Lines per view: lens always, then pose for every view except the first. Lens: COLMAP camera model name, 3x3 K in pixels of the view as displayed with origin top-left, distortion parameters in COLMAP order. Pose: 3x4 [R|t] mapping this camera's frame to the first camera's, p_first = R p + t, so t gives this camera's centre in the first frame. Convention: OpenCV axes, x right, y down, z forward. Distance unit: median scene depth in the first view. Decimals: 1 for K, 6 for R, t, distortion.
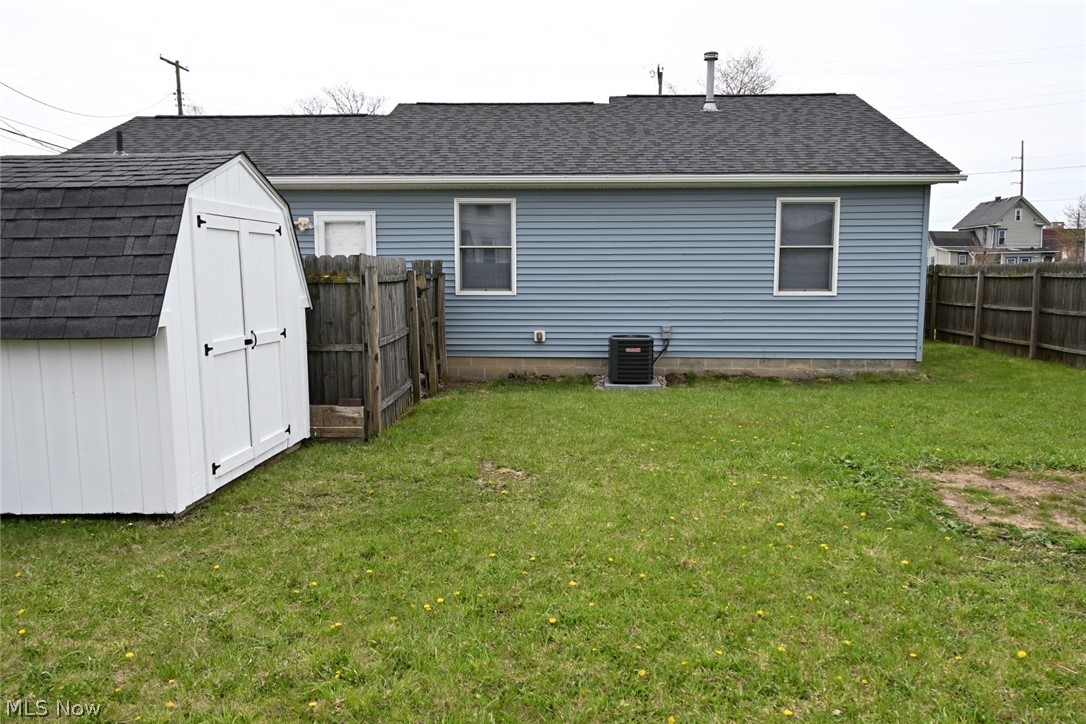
lens RADIAL K [[821.2, 0, 543.0], [0, 821.2, 362.0], [0, 0, 1]] dist [-0.006819, 0.000973]
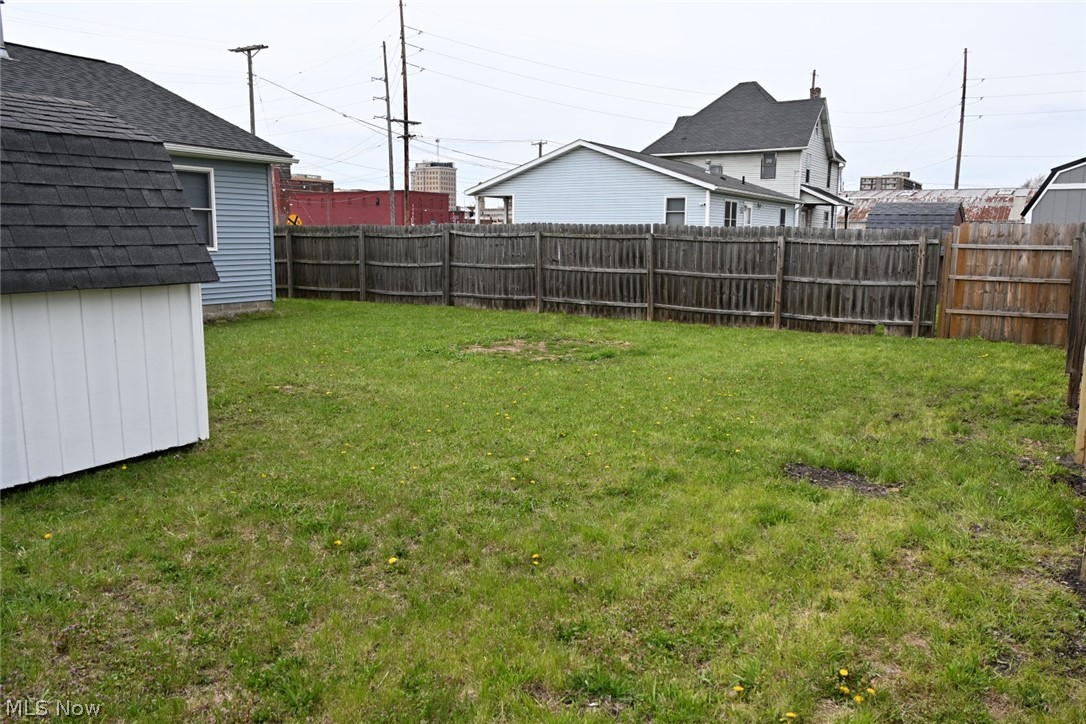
lens RADIAL K [[821.2, 0, 543.0], [0, 821.2, 362.0], [0, 0, 1]] dist [-0.006819, 0.000973]
pose [[0.460765, -0.129059, 0.878088, -0.499935], [0.088619, 0.991117, 0.099170, 0.003641], [-0.883087, 0.032121, 0.468109, 0.023209]]
